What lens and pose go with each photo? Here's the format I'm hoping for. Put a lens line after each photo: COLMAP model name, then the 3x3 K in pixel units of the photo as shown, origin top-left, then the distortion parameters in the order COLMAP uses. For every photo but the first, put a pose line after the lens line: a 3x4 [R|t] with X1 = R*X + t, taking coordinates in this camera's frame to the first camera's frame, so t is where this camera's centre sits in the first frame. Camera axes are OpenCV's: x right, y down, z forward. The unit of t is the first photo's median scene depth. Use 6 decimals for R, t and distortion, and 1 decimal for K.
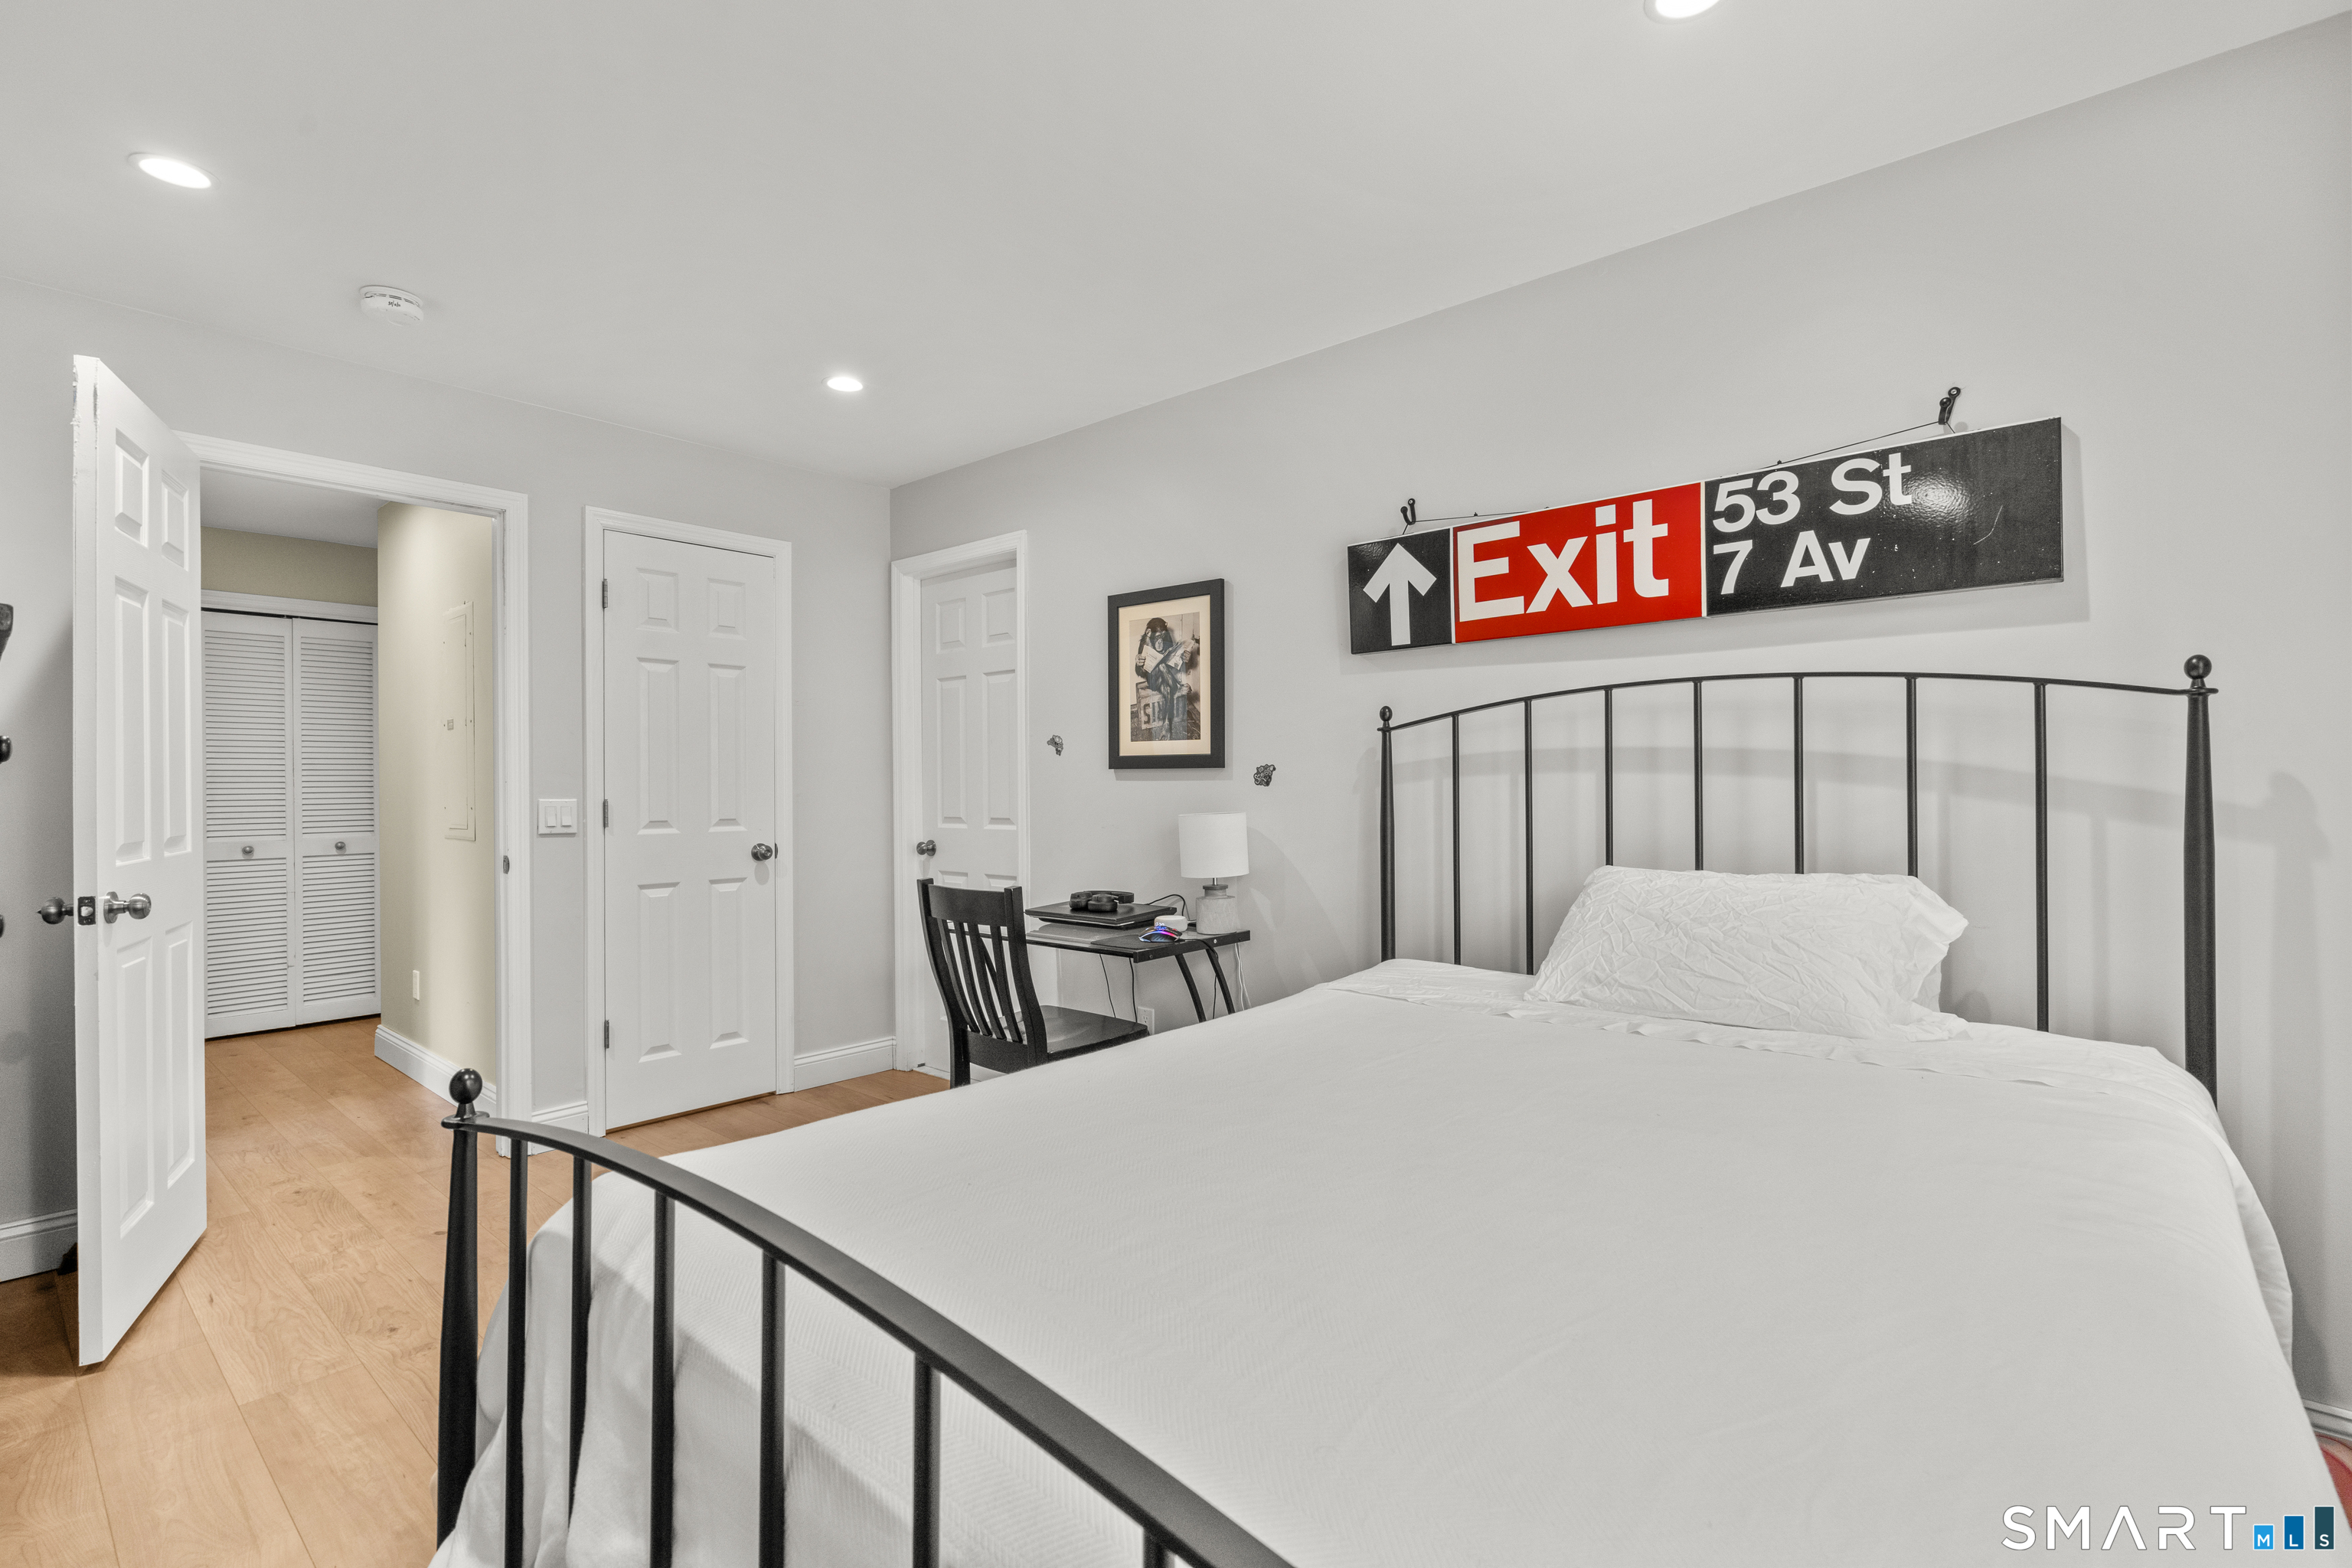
lens RADIAL K [[1071.3, 0, 1186.8], [0, 1071.3, 794.9], [0, 0, 1]] dist [-0.001386, 0.001077]
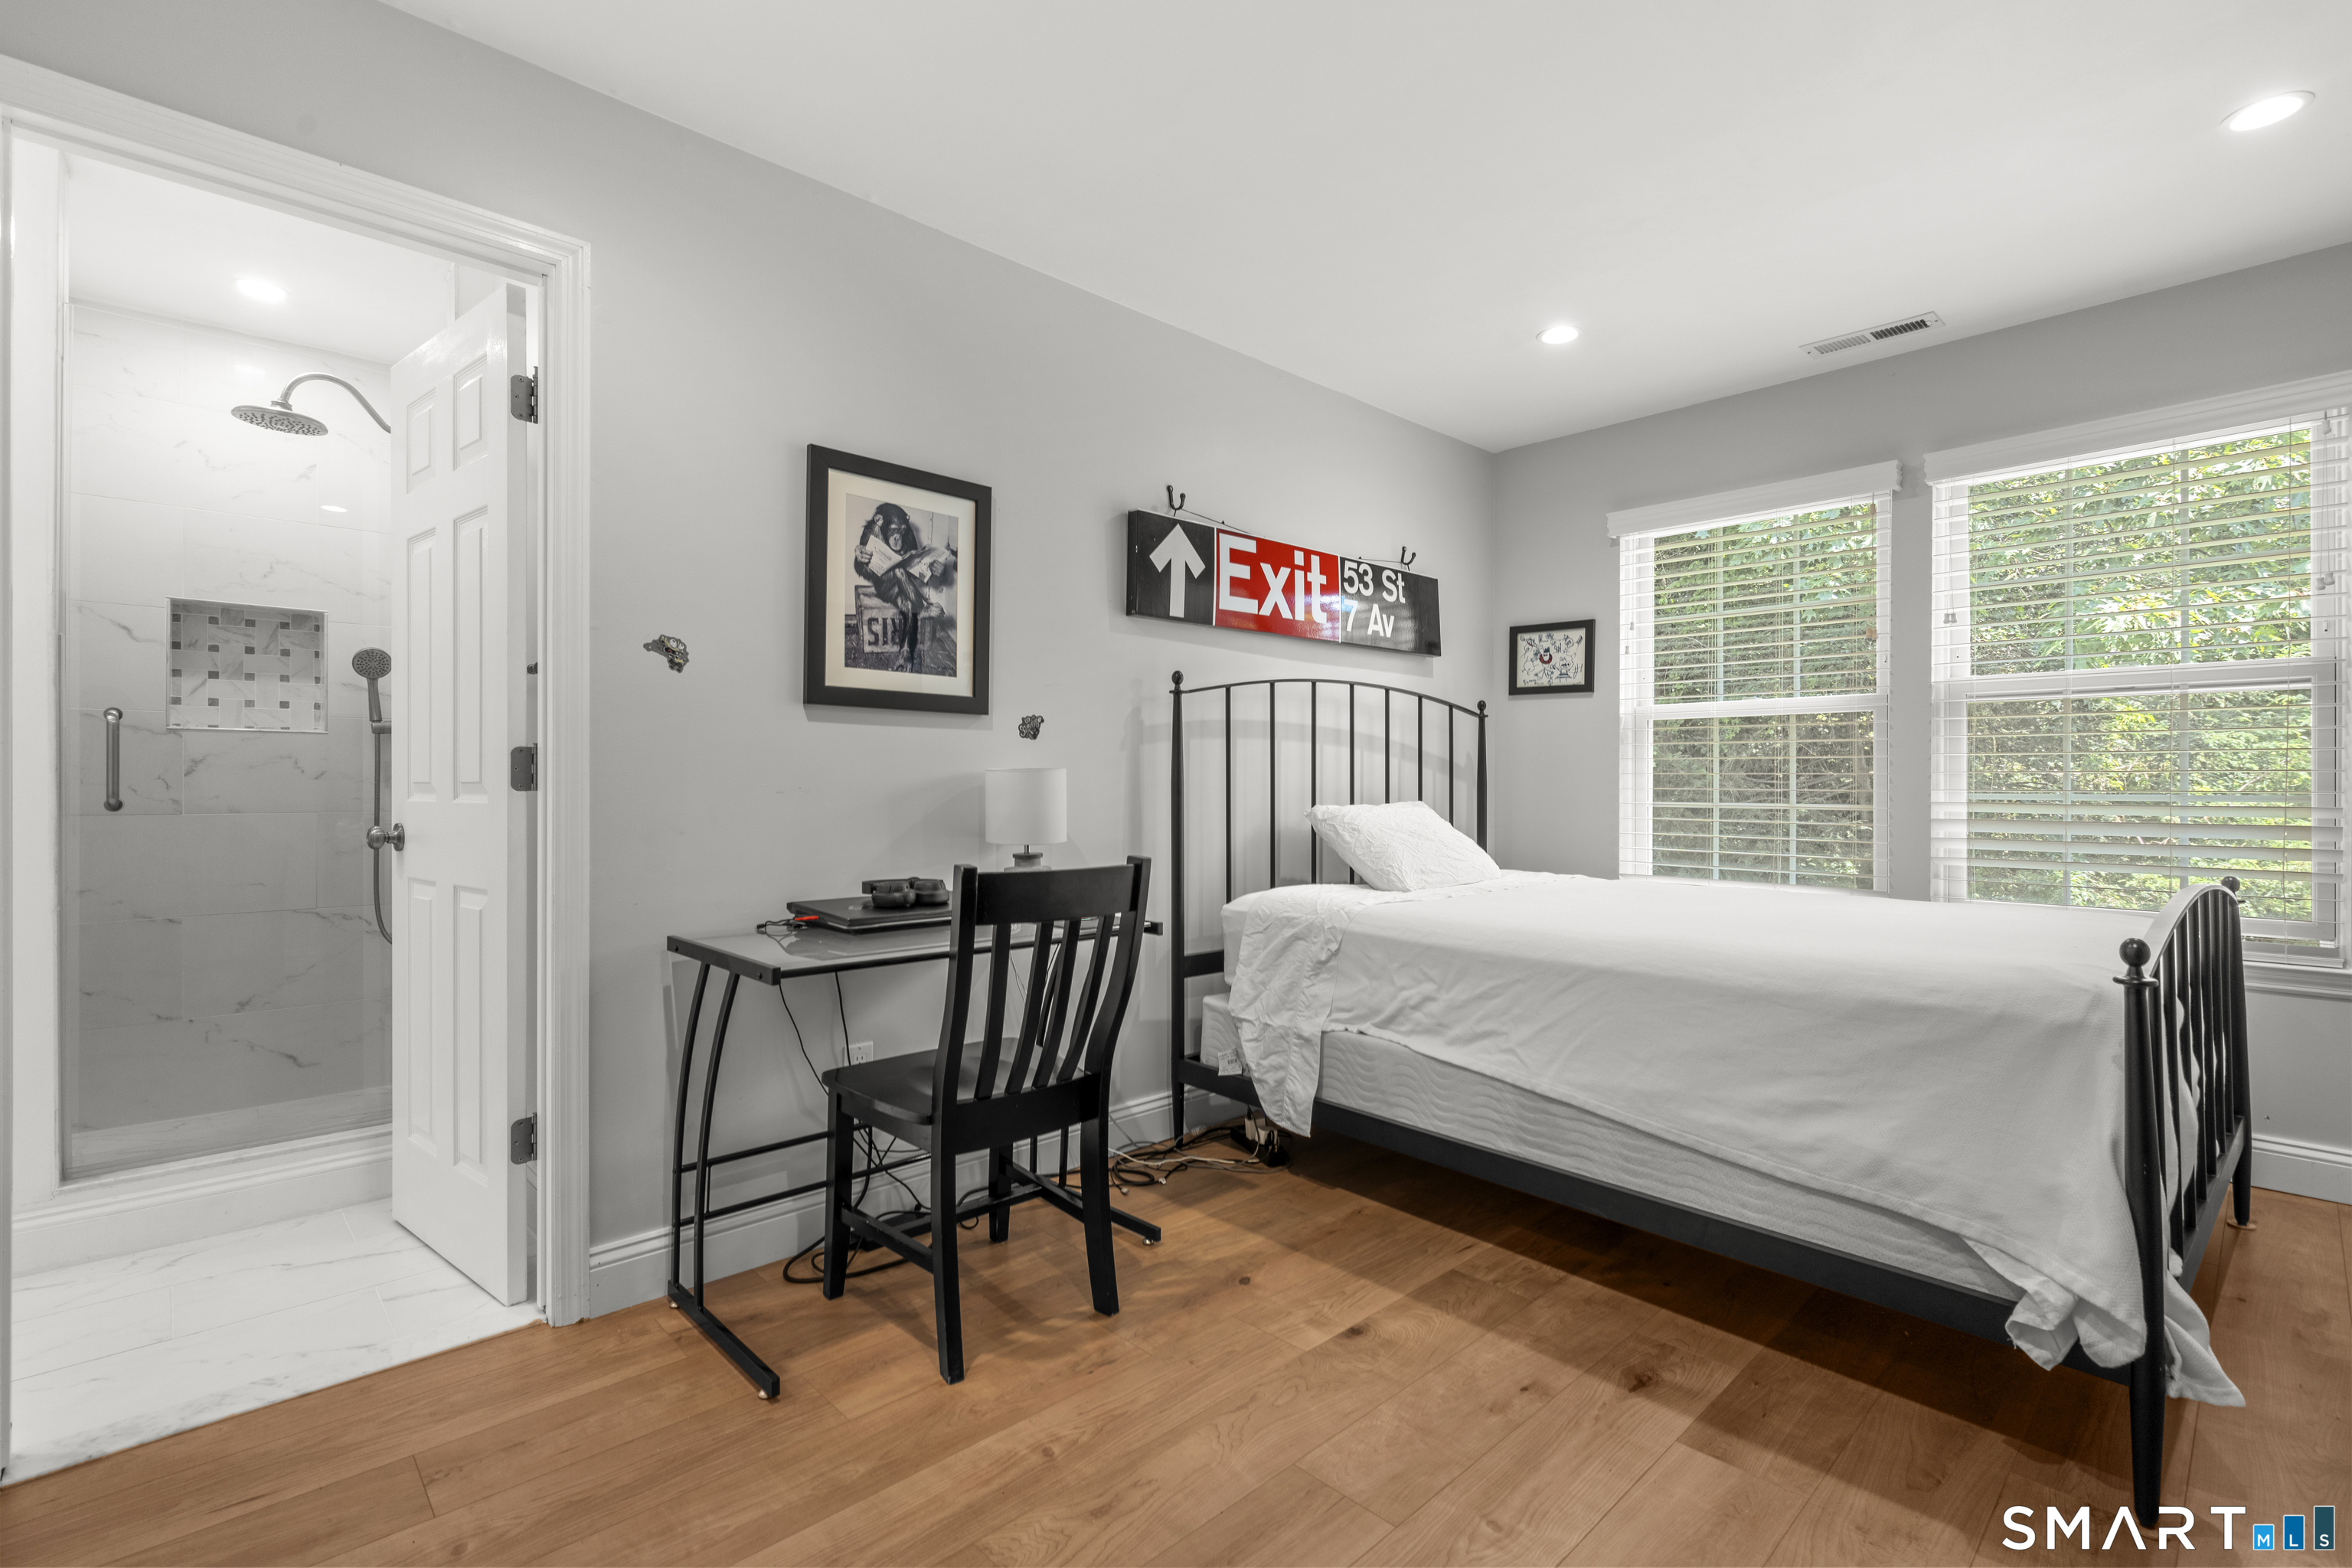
lens RADIAL K [[1071.3, 0, 1186.8], [0, 1071.3, 794.9], [0, 0, 1]] dist [-0.001386, 0.001077]
pose [[0.096203, -0.005649, 0.995346, -0.886982], [0.003545, 0.999979, 0.005333, 0.037467], [-0.995355, 0.003015, 0.096221, 0.870688]]
